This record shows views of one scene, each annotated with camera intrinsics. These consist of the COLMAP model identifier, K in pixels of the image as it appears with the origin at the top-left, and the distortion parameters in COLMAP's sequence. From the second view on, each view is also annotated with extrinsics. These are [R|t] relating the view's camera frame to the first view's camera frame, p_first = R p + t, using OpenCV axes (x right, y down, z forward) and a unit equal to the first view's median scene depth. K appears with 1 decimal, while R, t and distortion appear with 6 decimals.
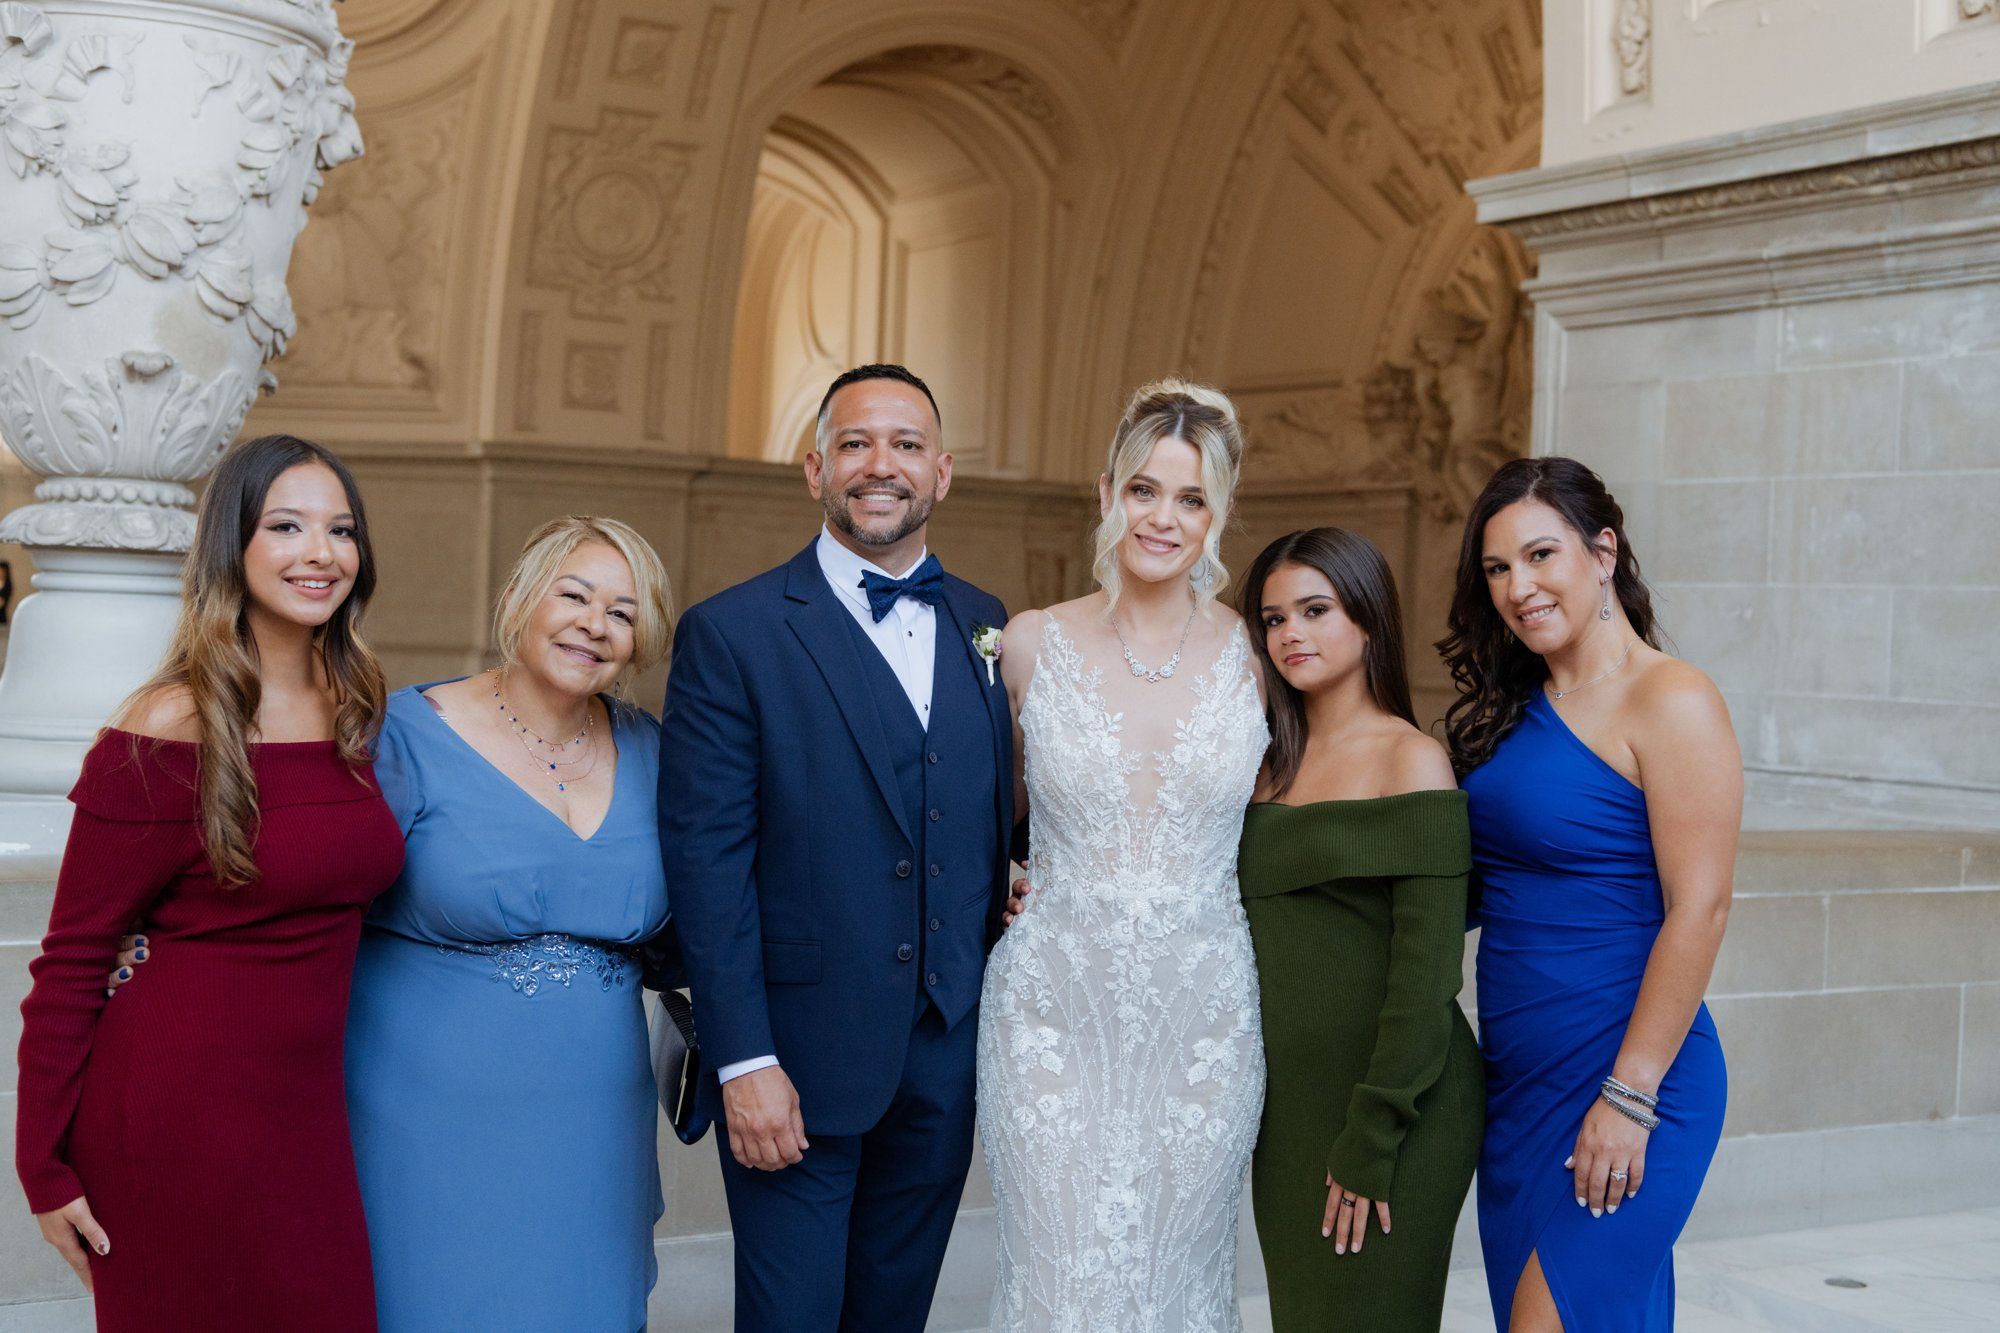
lens RADIAL K [[2577.7, 0, 1000.9], [0, 2577.7, 666.4], [0, 0, 1]] dist [-0.024176, -0.001002]
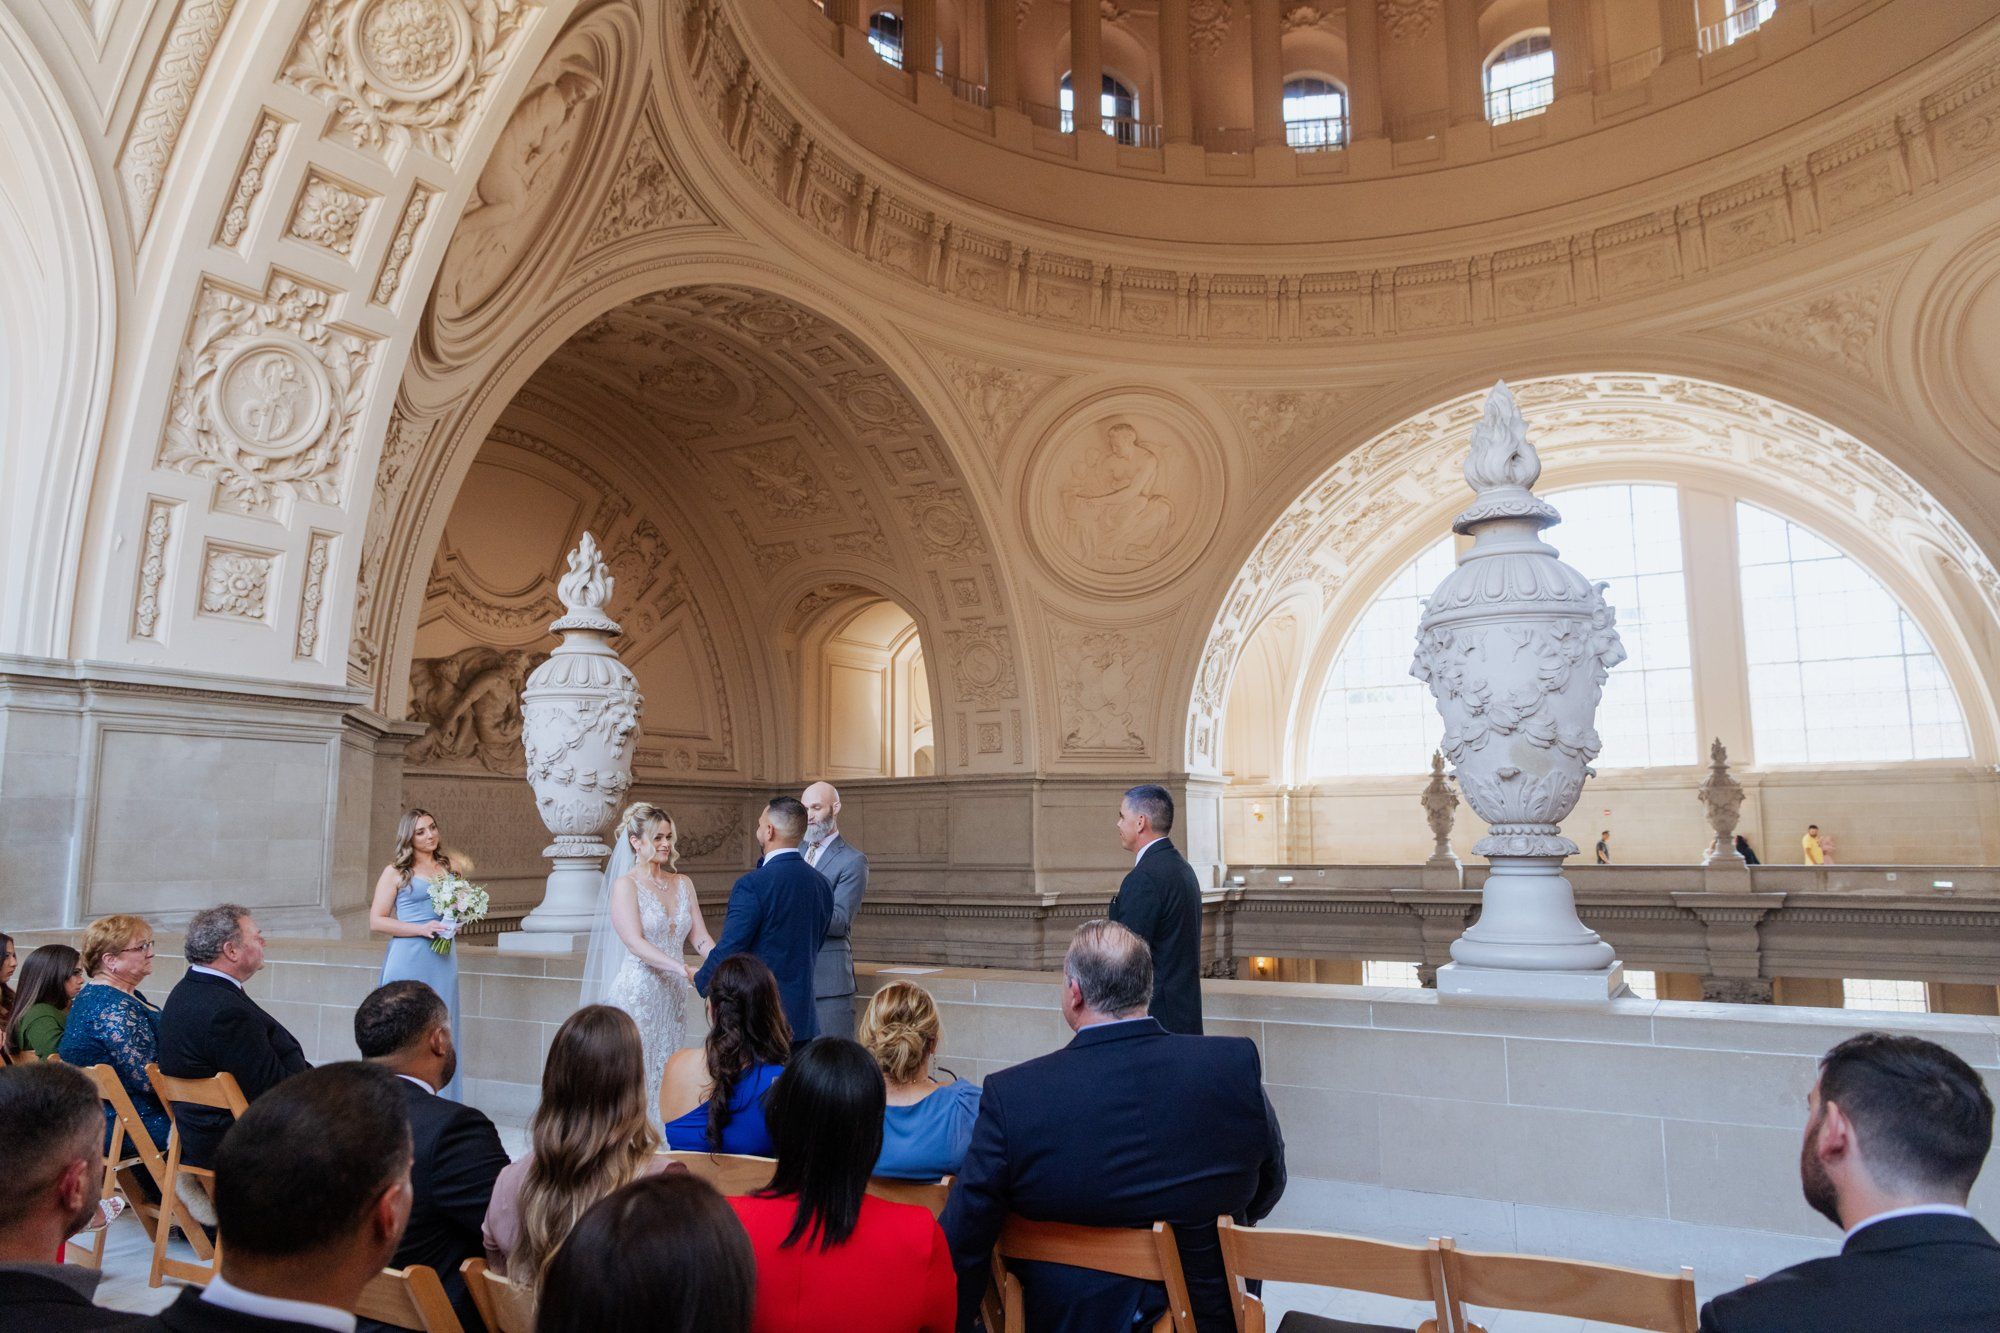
lens RADIAL K [[1358.1, 0, 997.9], [0, 1358.1, 653.0], [0, 0, 1]] dist [0.004039, -0.000508]
pose [[0.497710, -0.159005, -0.852644, 0.086293], [0.010838, 0.984116, -0.177196, -0.002744], [0.867276, 0.078952, 0.491528, 0.003956]]
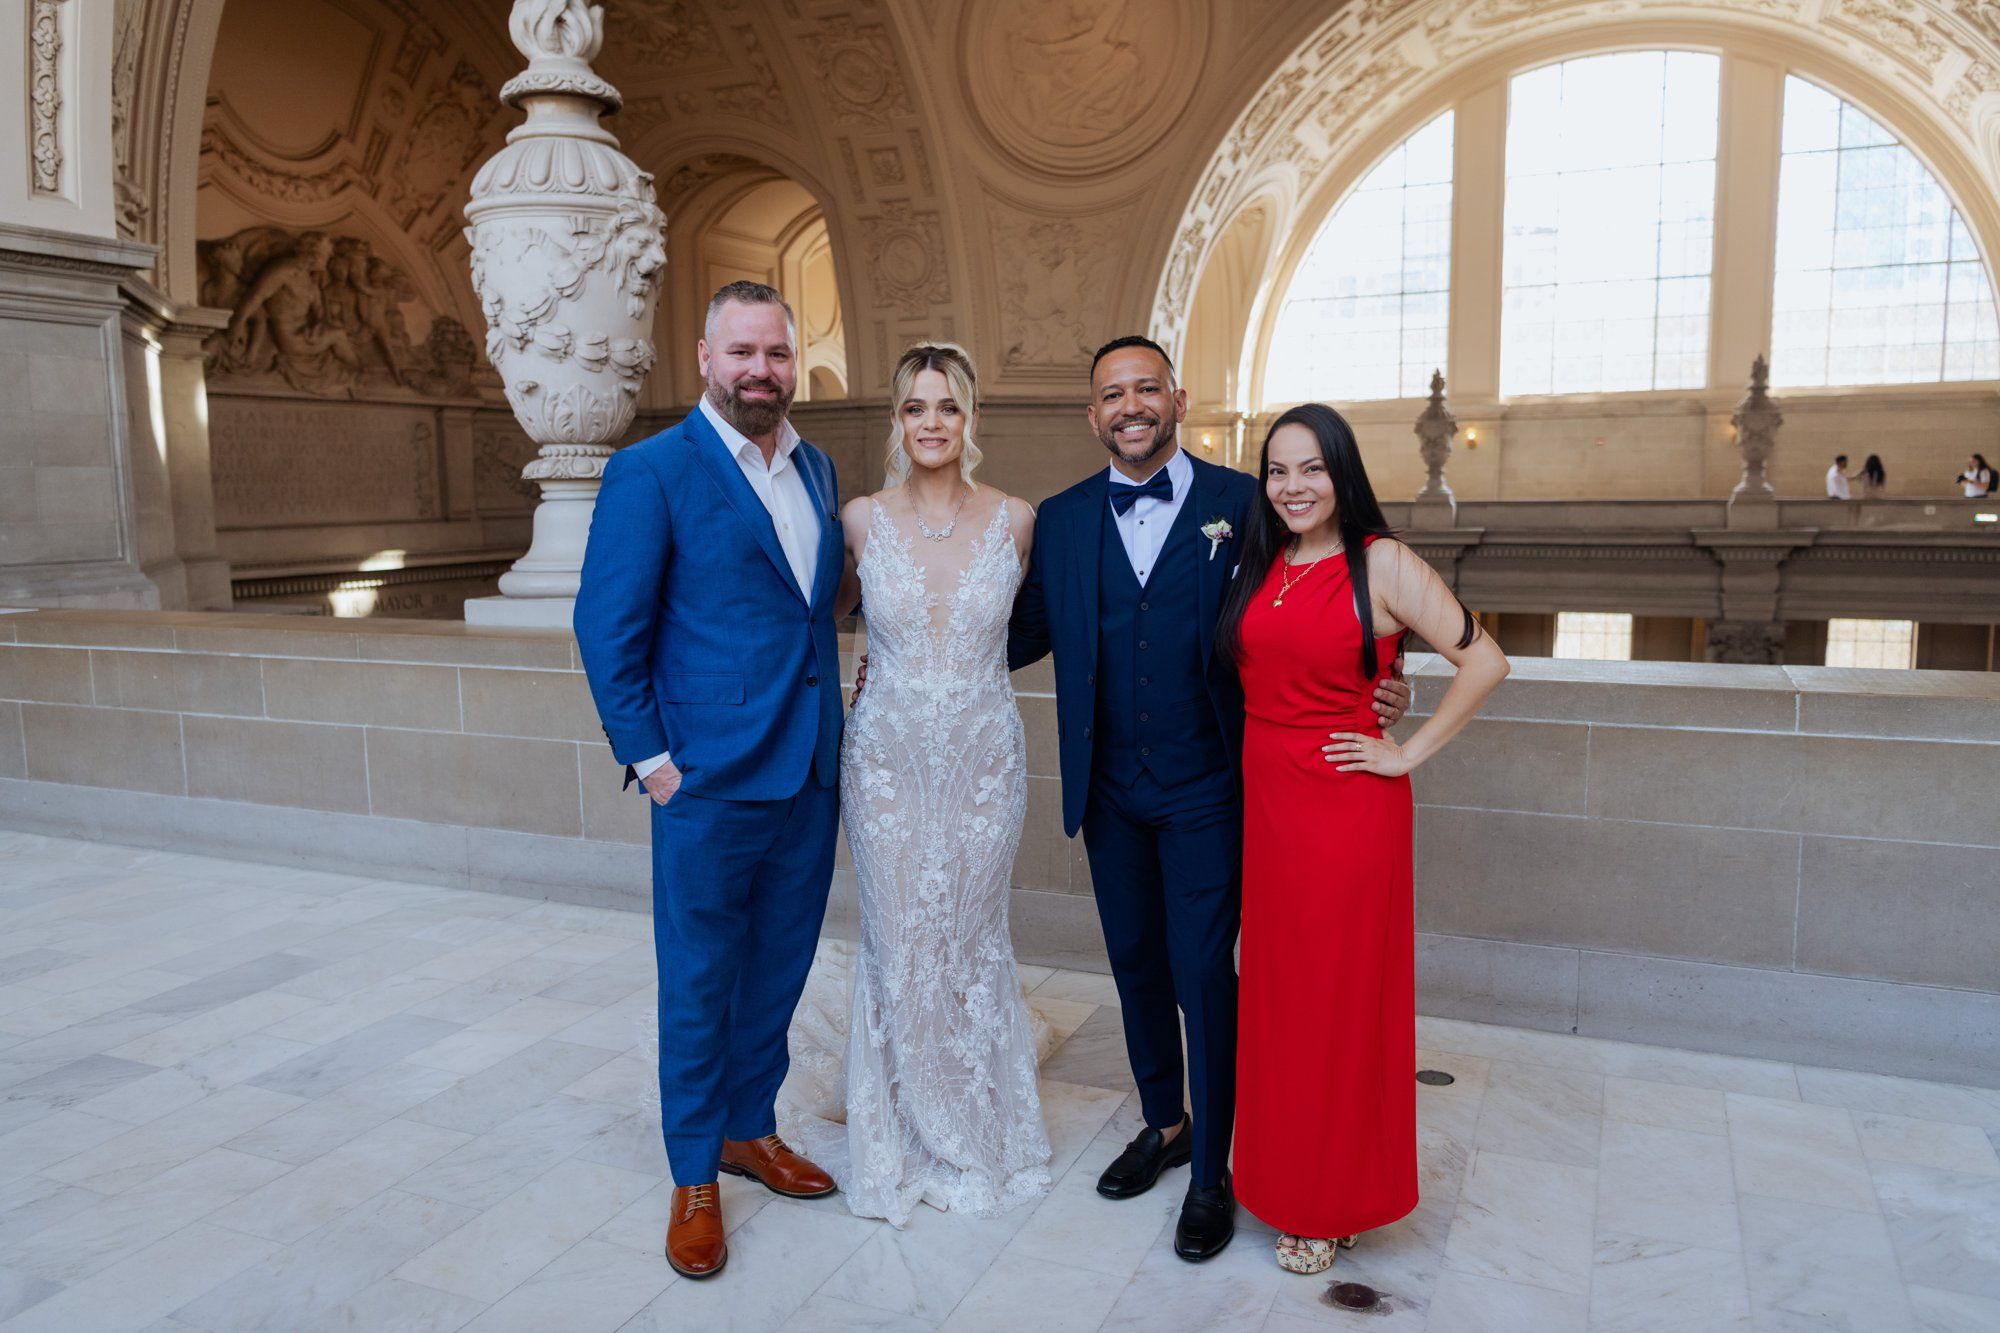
lens RADIAL K [[1470.0, 0, 994.7], [0, 1470.0, 661.2], [0, 0, 1]] dist [-0.005665, -0.002400]
pose [[0.584784, 0.054314, -0.809368, -0.033983], [0.020267, 0.996466, 0.081513, -0.002894], [0.810936, -0.064071, 0.581617, 0.000996]]
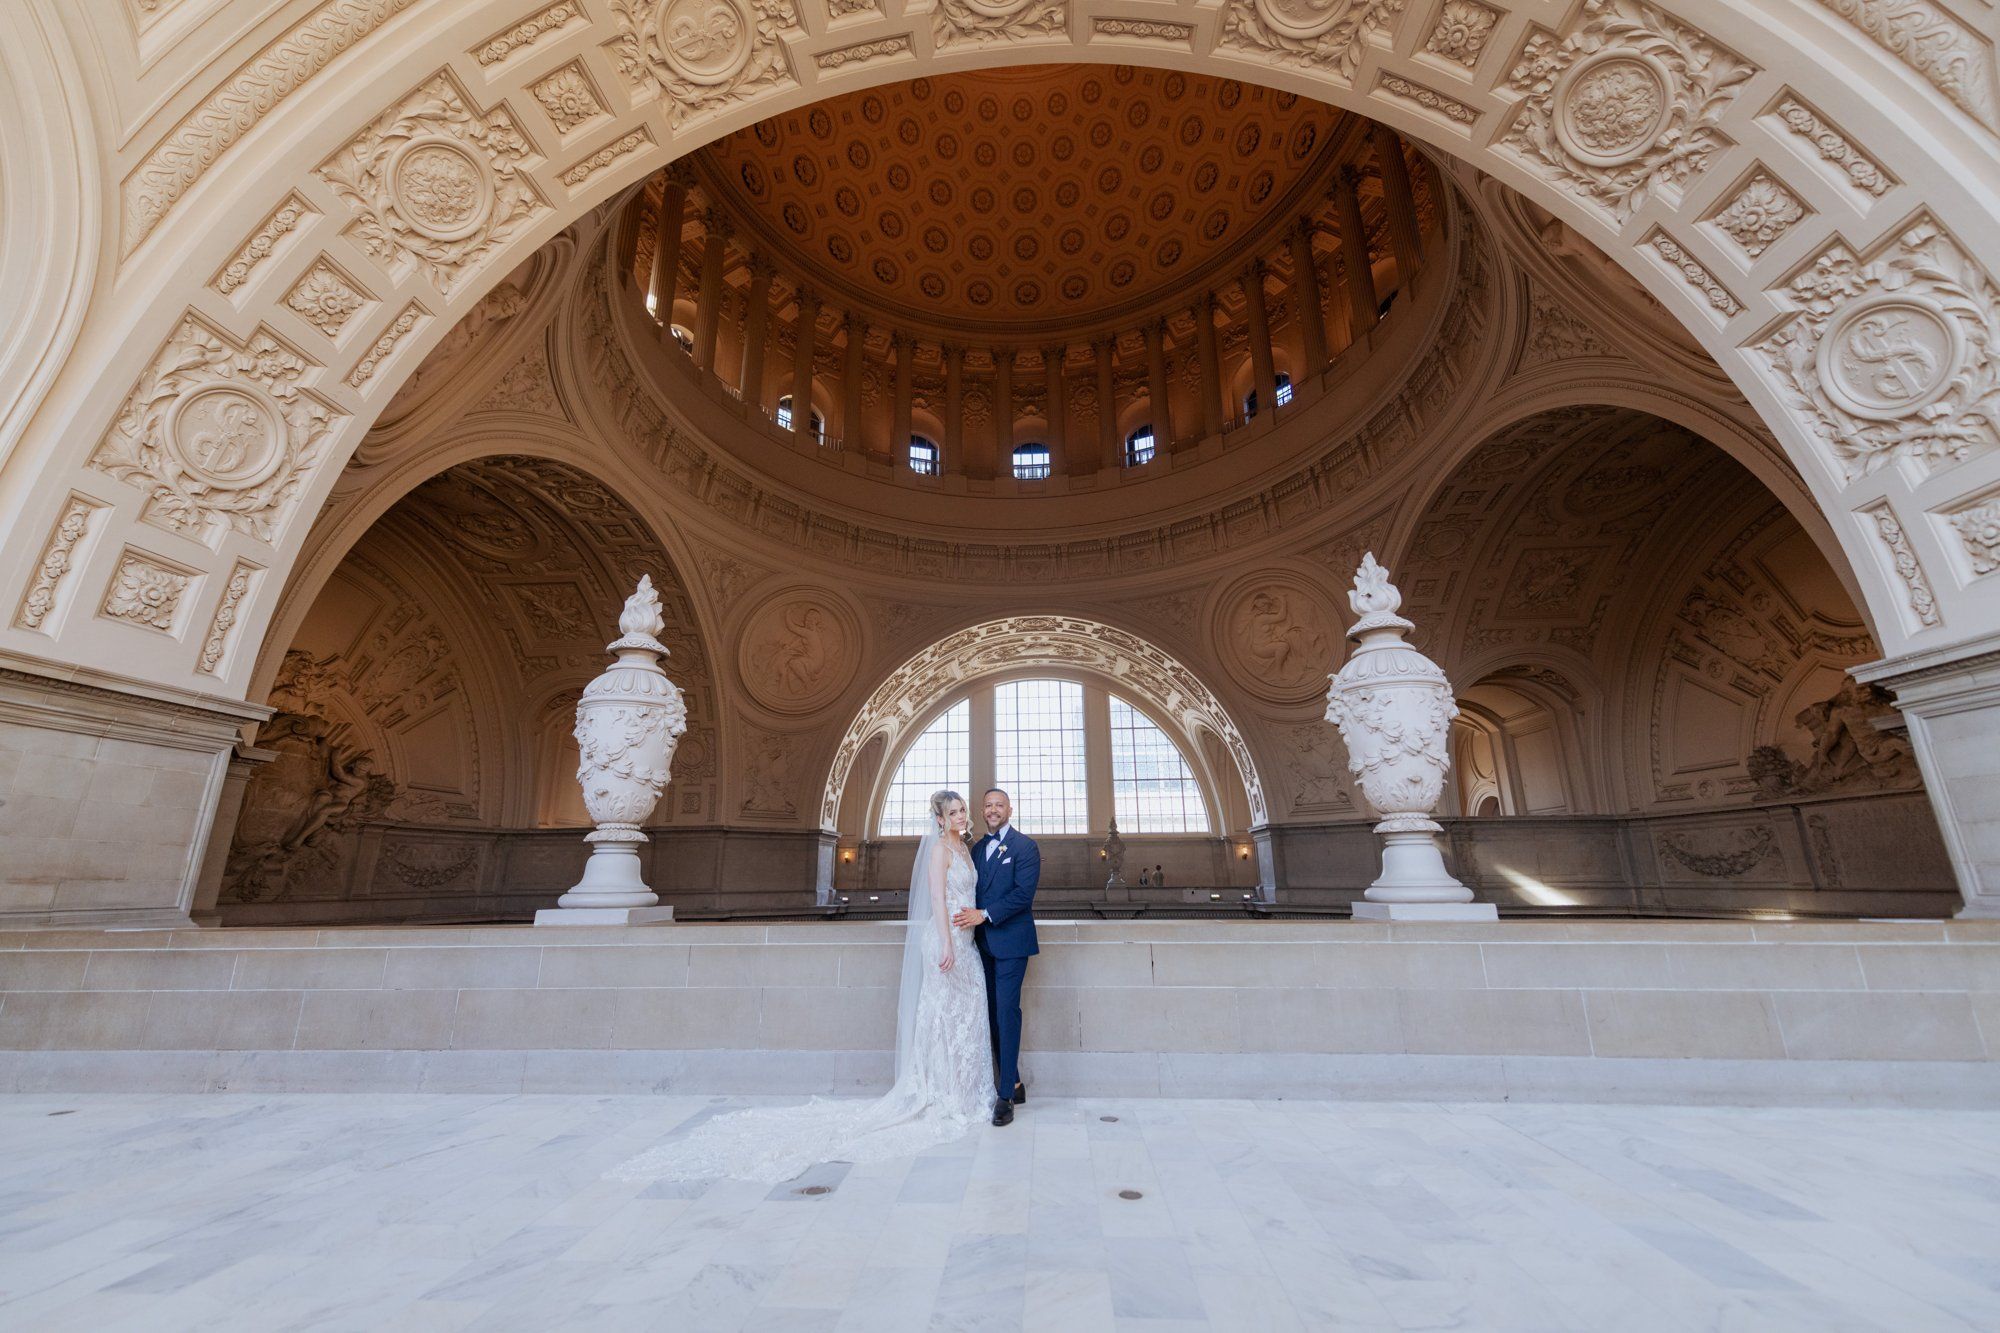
lens RADIAL K [[788.7, 0, 997.1], [0, 788.7, 662.0], [0, 0, 1]] dist [0.014013, -0.000169]
pose [[0.827941, -0.192484, -0.526748, -0.036897], [0.029648, 0.952964, -0.301630, 0.008387], [0.560031, 0.234115, 0.794705, -0.047727]]
